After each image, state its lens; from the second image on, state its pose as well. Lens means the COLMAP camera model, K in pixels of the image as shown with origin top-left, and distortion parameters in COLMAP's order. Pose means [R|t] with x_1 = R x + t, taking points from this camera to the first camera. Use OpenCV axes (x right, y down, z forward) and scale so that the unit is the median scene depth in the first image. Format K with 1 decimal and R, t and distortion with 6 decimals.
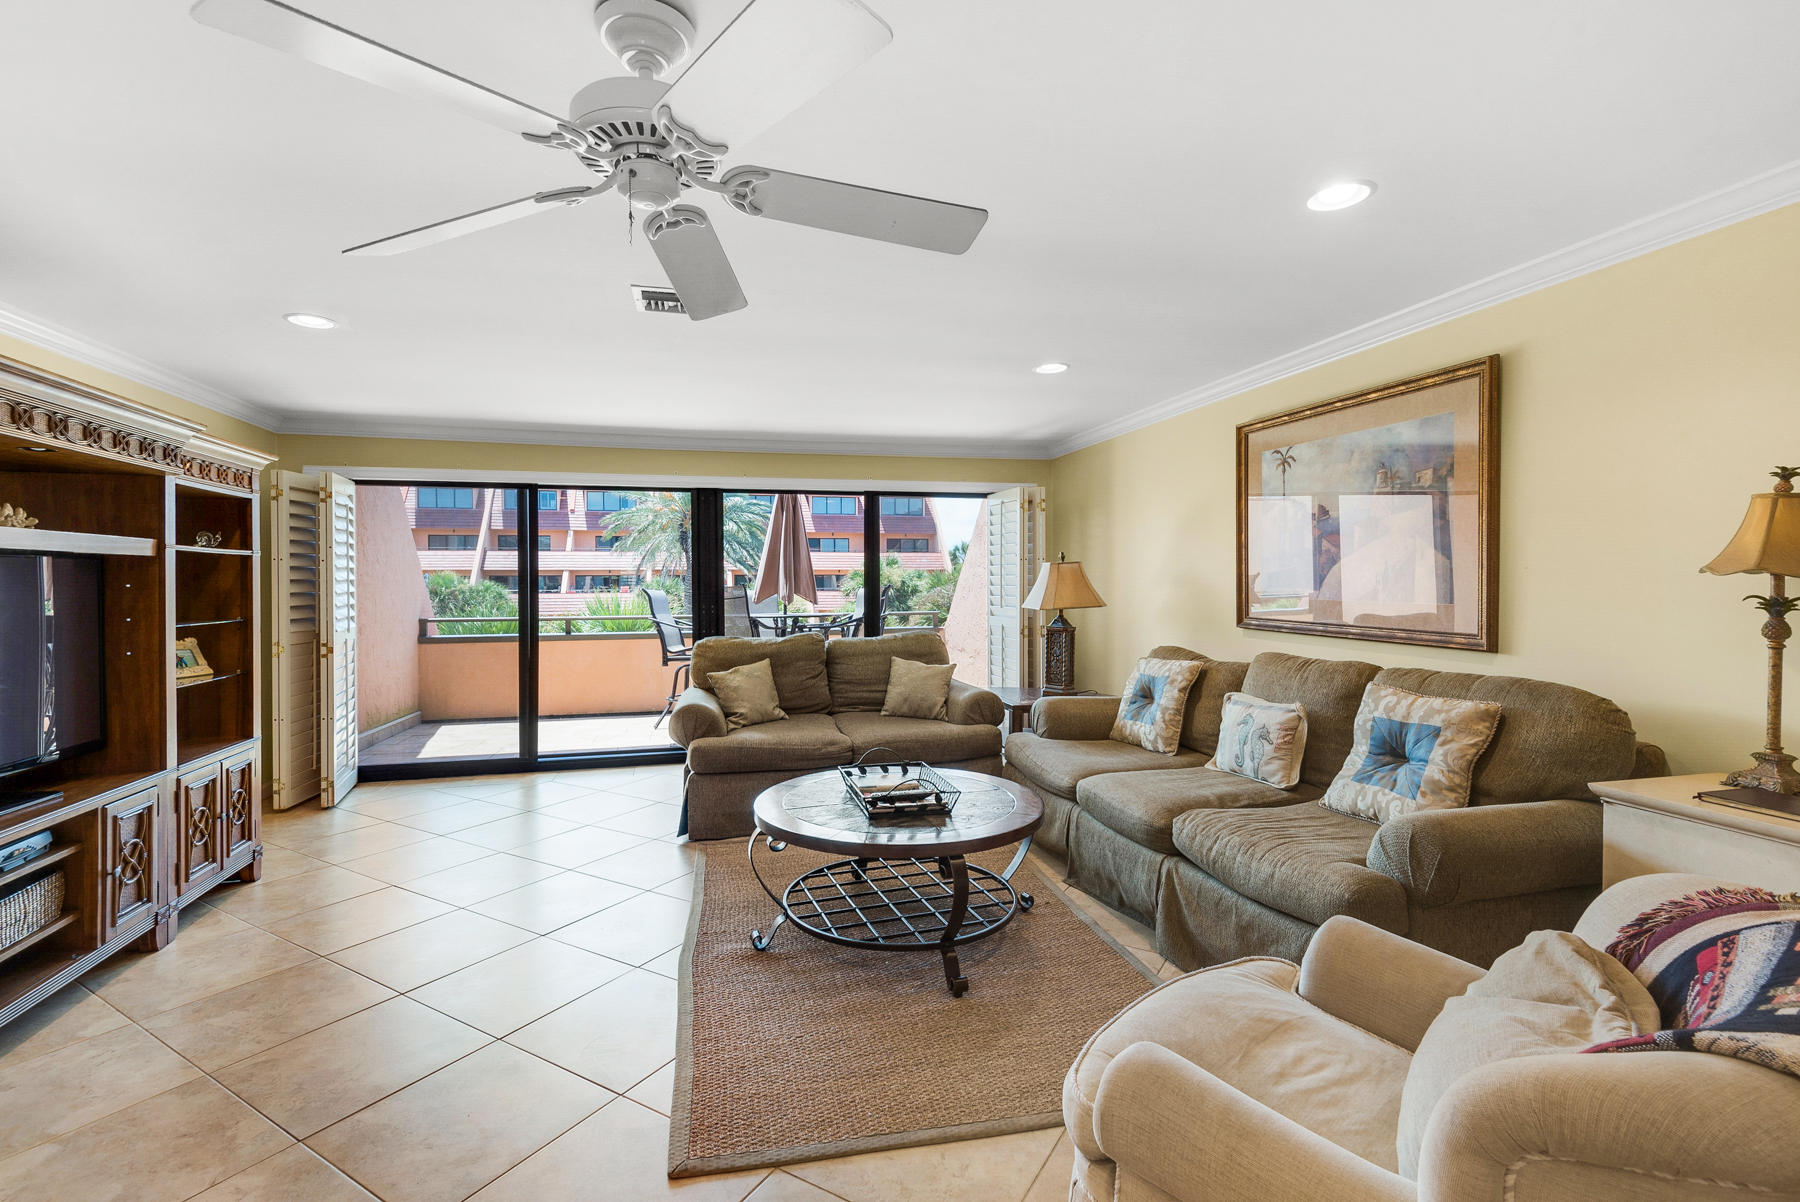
lens RADIAL K [[801.1, 0, 882.1], [0, 801.1, 595.9], [0, 0, 1]] dist [-0.009830, -0.001949]
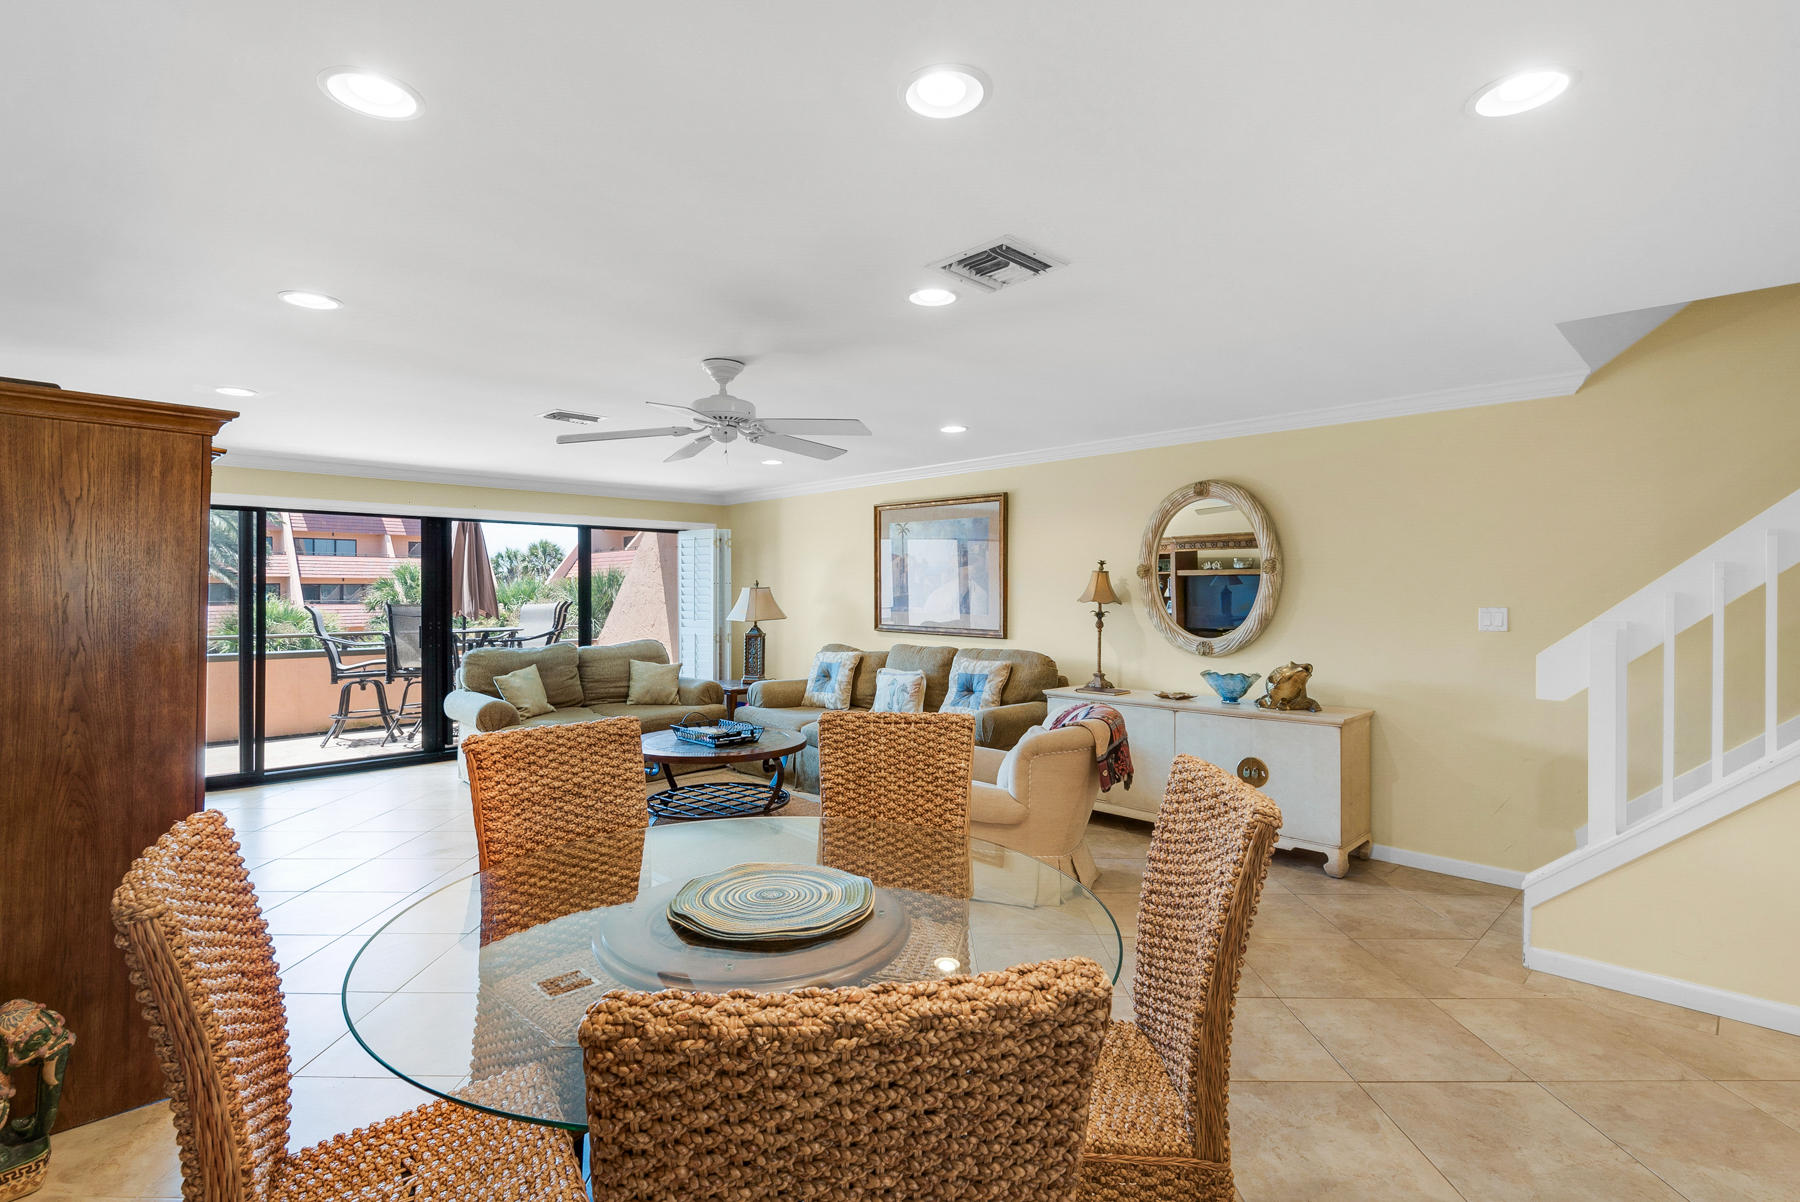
lens RADIAL K [[882.8, 0, 902.6], [0, 882.8, 598.5], [0, 0, 1]] dist [-0.003865, -0.000293]
pose [[0.846247, -0.000232, 0.532790, -0.476658], [0.005814, 0.999944, -0.008800, -0.009775], [-0.532759, 0.010545, 0.846202, -0.556029]]
